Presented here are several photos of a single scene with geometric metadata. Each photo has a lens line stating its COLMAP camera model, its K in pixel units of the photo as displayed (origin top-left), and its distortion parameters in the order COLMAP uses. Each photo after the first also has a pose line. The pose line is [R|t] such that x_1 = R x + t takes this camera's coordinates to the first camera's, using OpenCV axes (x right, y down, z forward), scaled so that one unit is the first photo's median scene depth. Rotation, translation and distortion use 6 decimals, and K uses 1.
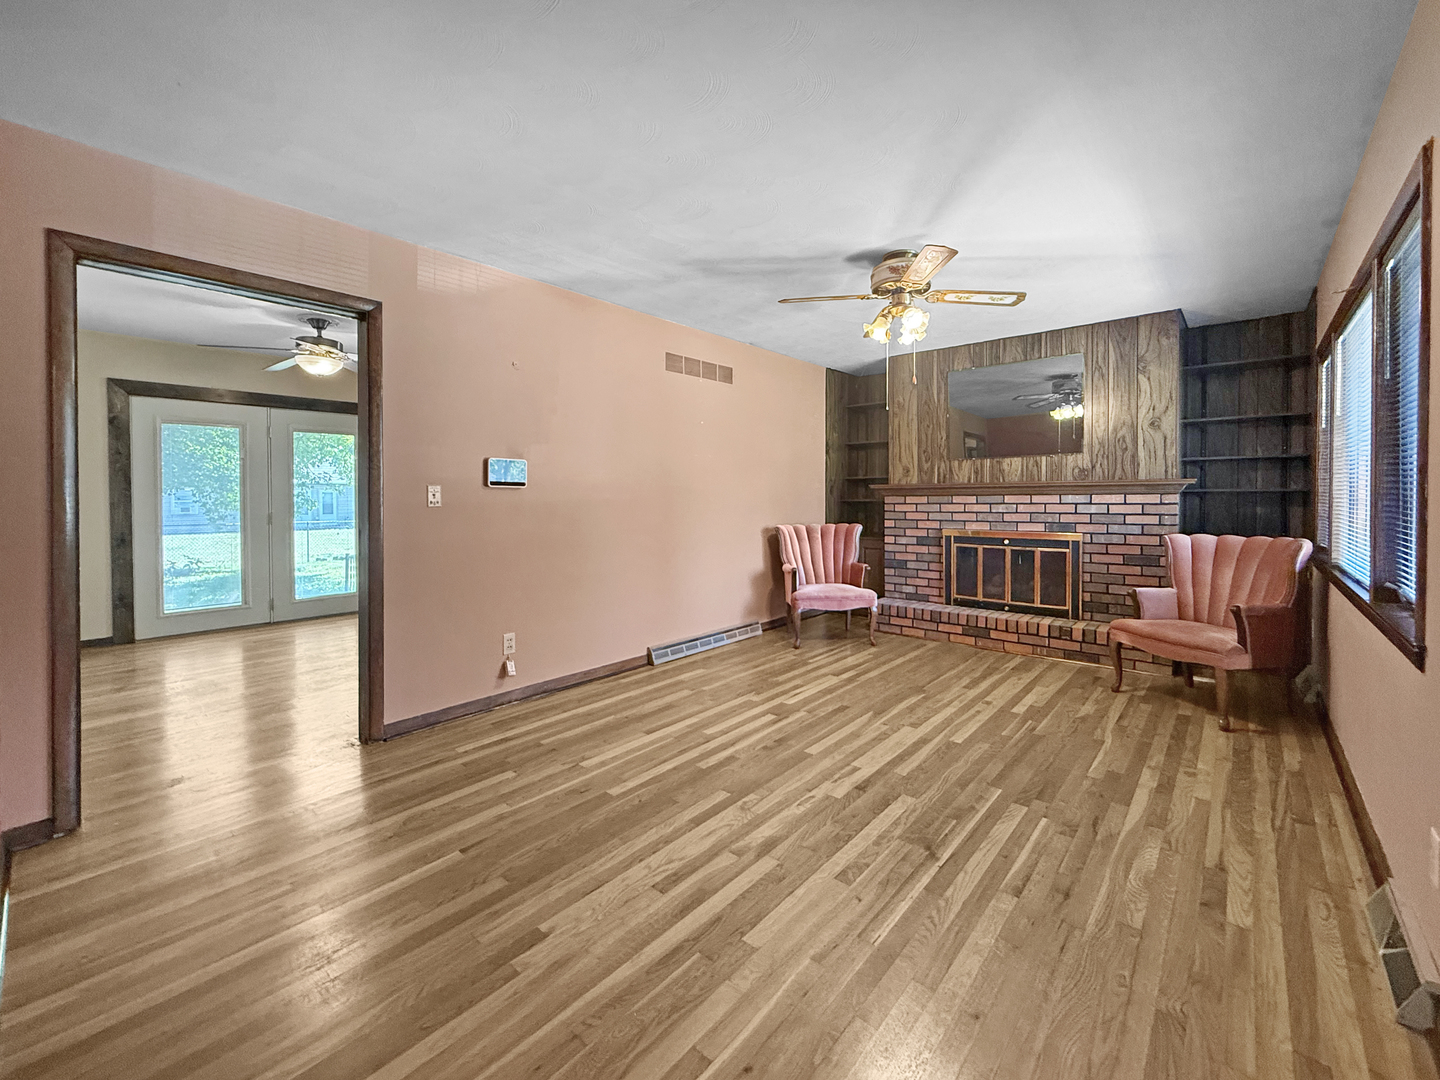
lens RADIAL K [[614.3, 0, 721.8], [0, 614.3, 506.4], [0, 0, 1]] dist [-0.000576, 0.000039]
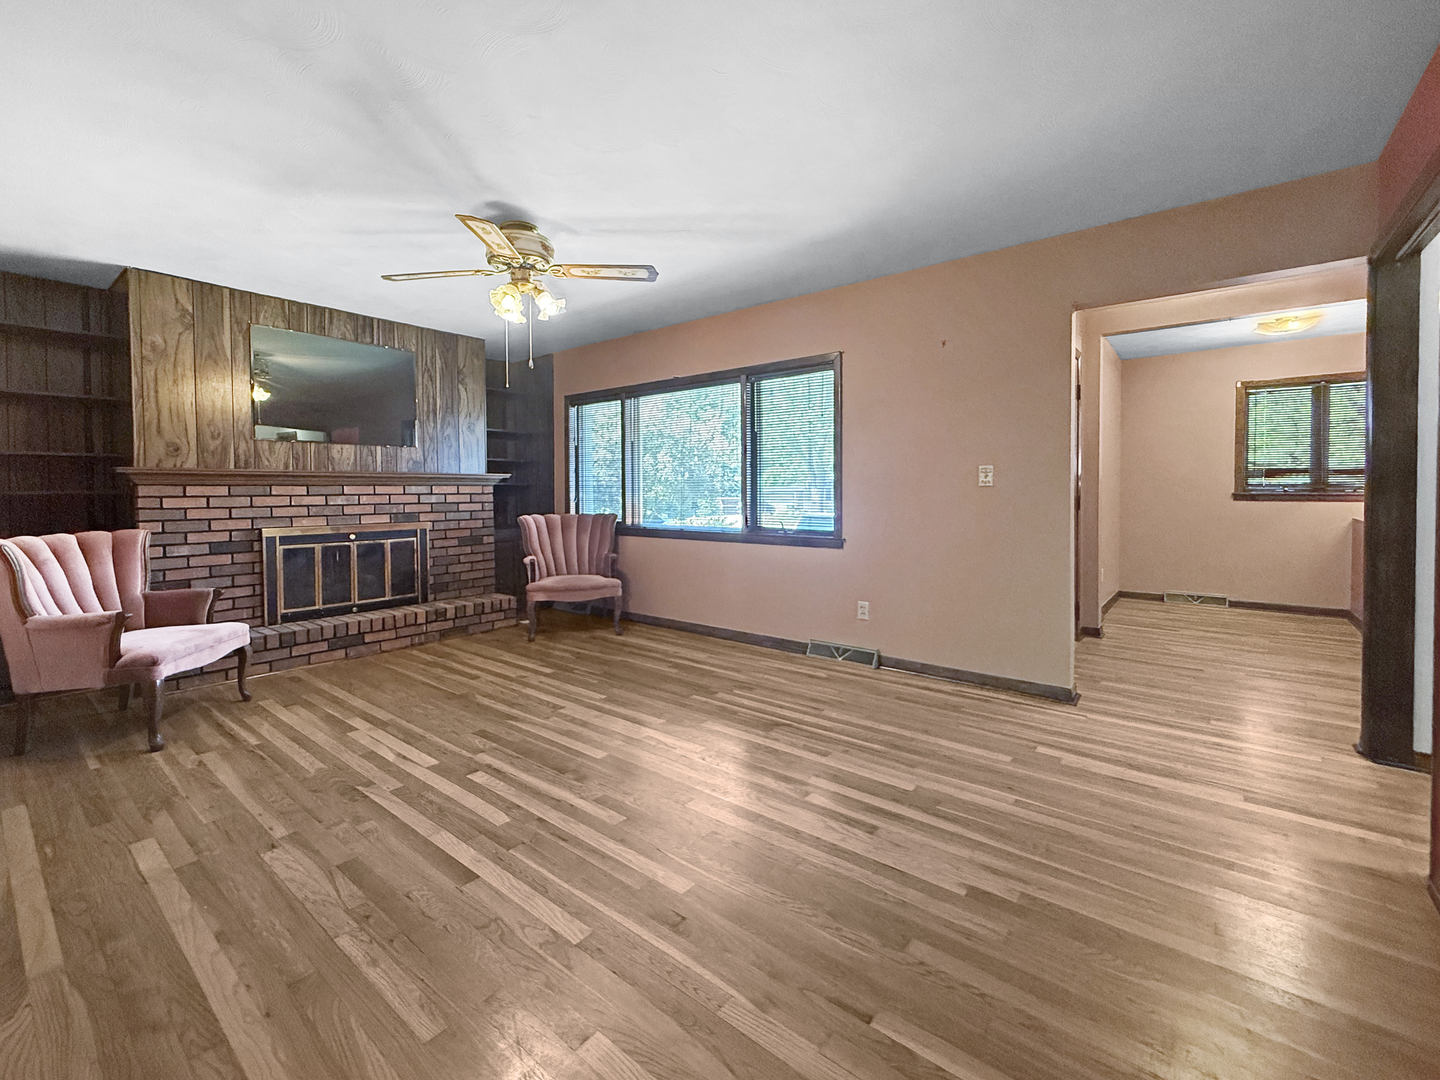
lens RADIAL K [[581.2, 0, 724.4], [0, 581.2, 509.1], [0, 0, 1]] dist [-0.000265, -0.000186]
pose [[-0.030624, -0.025712, 0.999200, -0.459859], [0.020598, 0.999441, 0.026350, 0.005743], [-0.999319, 0.021388, -0.030078, 0.528092]]
